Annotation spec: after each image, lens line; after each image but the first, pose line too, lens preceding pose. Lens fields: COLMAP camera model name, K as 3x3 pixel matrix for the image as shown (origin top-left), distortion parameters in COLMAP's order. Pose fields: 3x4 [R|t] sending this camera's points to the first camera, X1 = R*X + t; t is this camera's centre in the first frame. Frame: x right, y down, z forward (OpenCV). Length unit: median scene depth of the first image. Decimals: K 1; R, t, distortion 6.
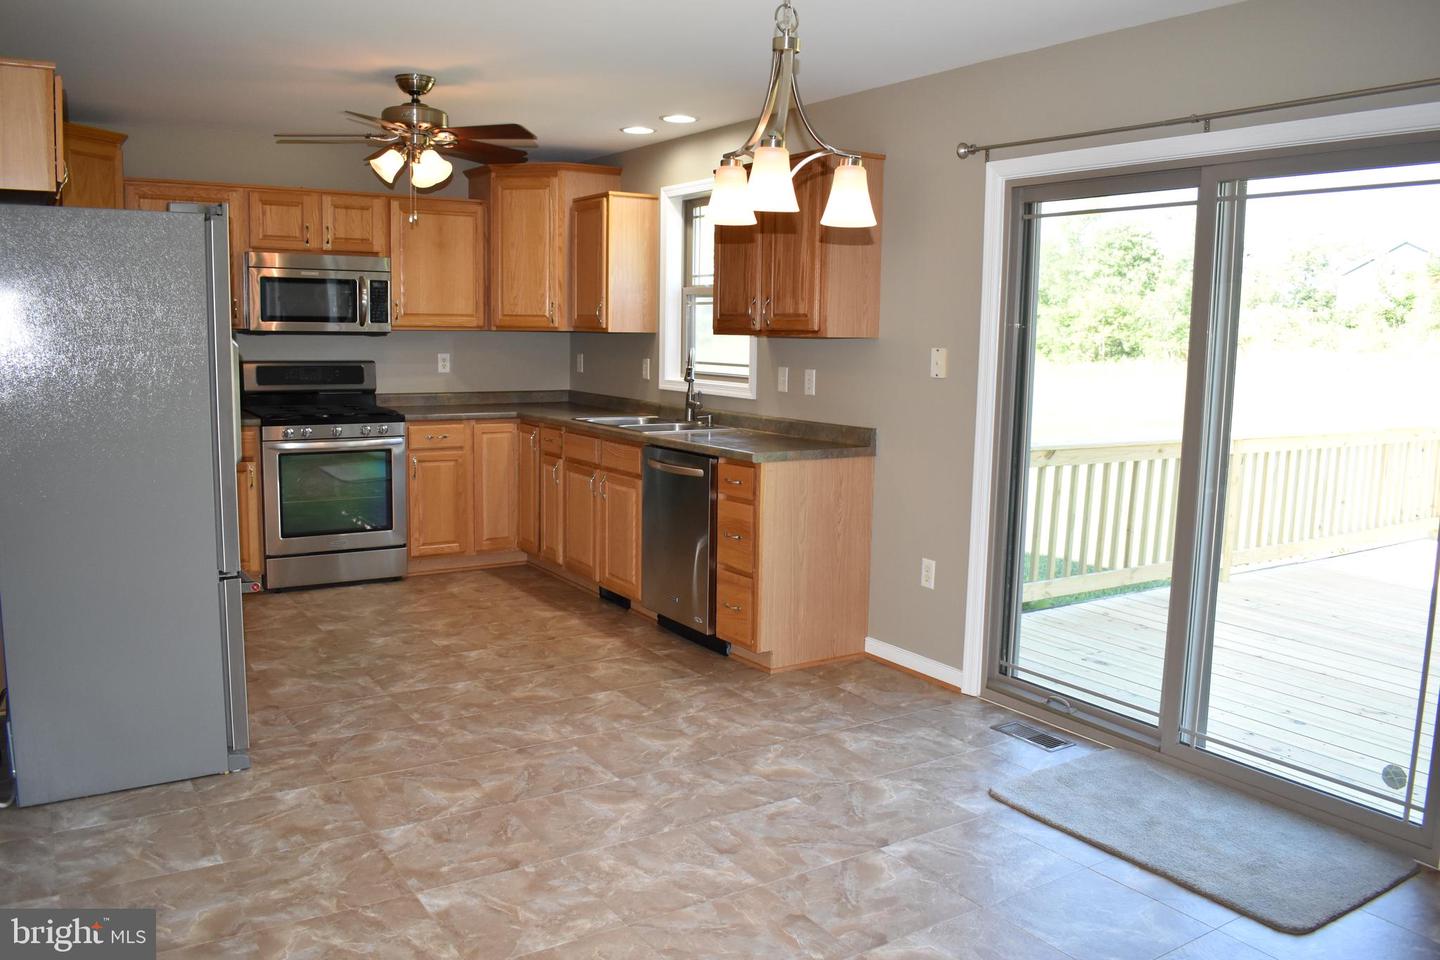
lens RADIAL K [[1131.2, 0, 723.4], [0, 1131.2, 483.7], [0, 0, 1]] dist [-0.089544, 0.007261]
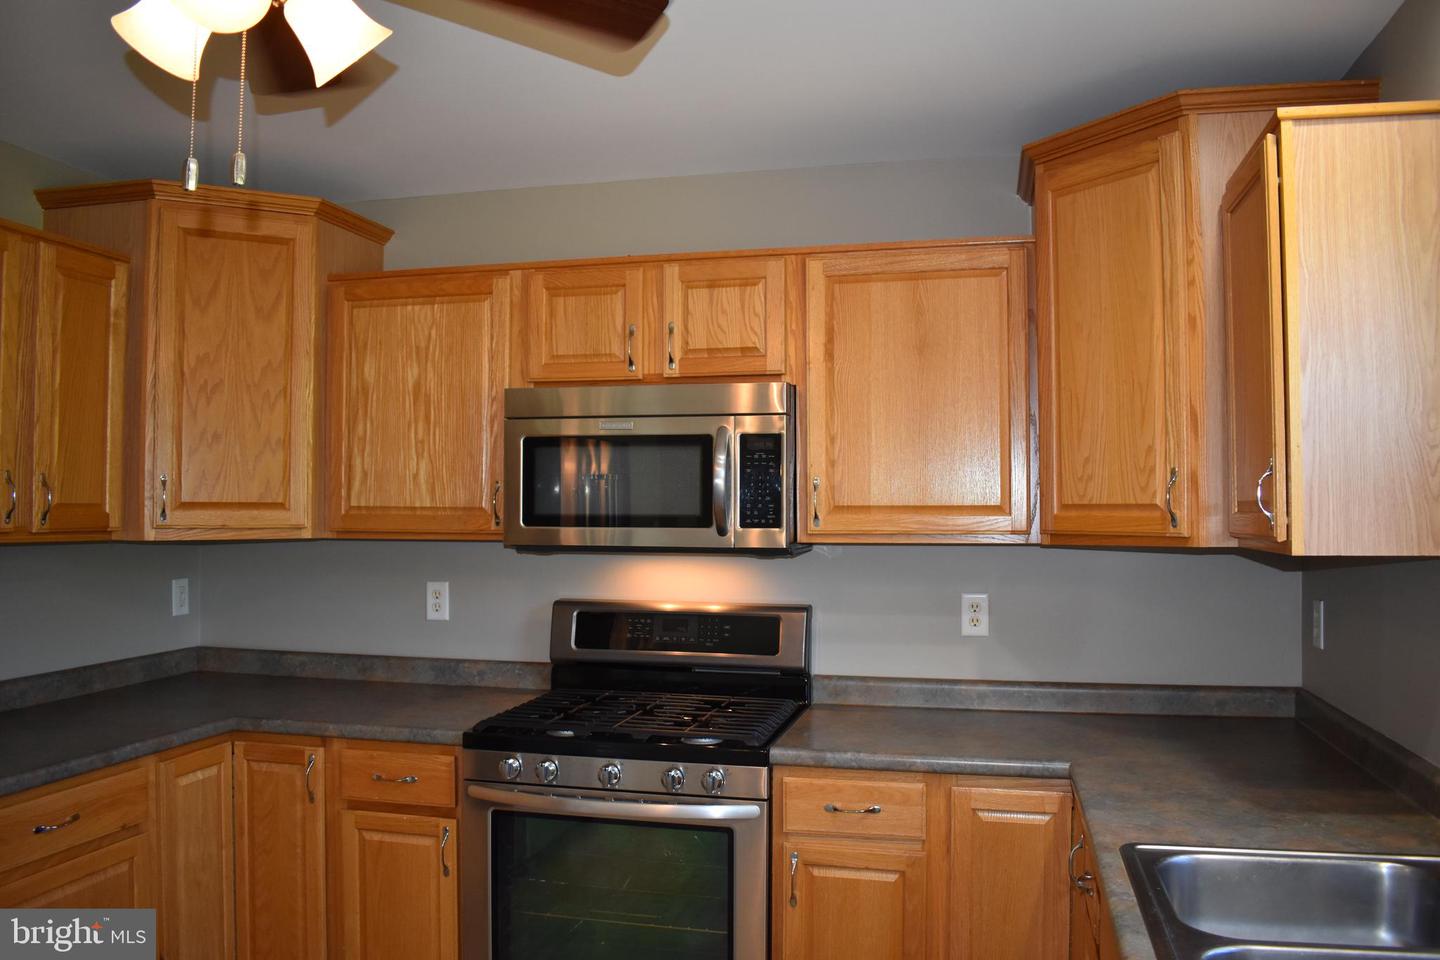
lens RADIAL K [[1131.2, 0, 731.3], [0, 1131.2, 480.0], [0, 0, 1]] dist [-0.089544, 0.007261]
pose [[0.695419, -0.039673, -0.717509, 0.007888], [-0.086182, 0.986664, -0.138085, -0.097924], [0.713418, 0.157863, 0.682725, 0.670906]]
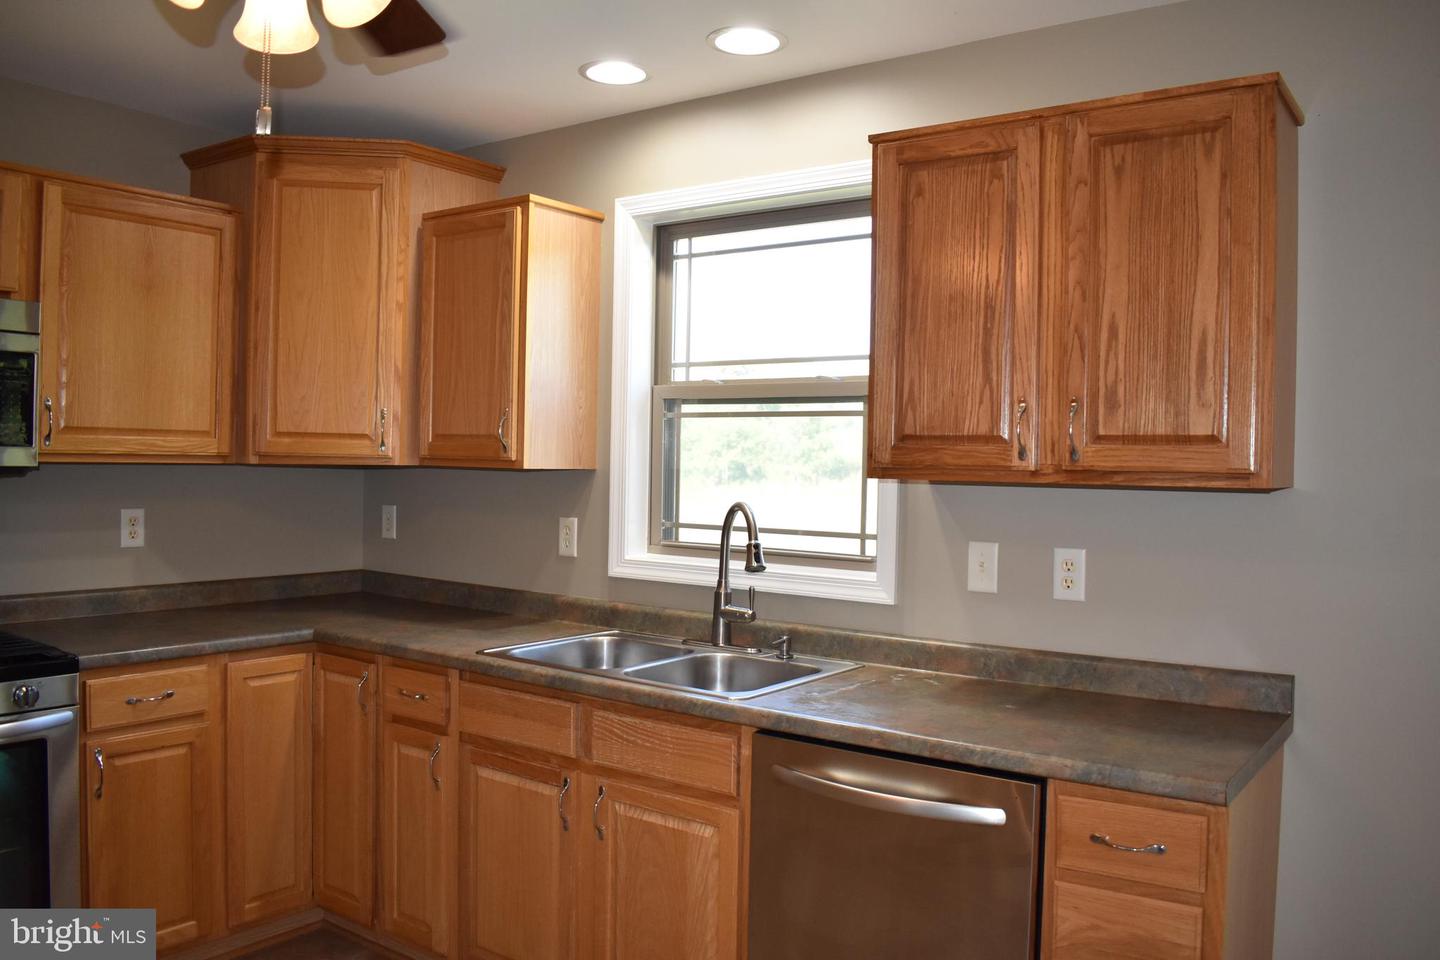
lens RADIAL K [[1131.2, 0, 726.1], [0, 1131.2, 475.8], [0, 0, 1]] dist [-0.089544, 0.007261]
pose [[0.931381, -0.004551, 0.364016, -0.197636], [0.046789, 0.993125, -0.107300, -0.071475], [-0.361026, 0.116970, 0.925191, 0.491659]]
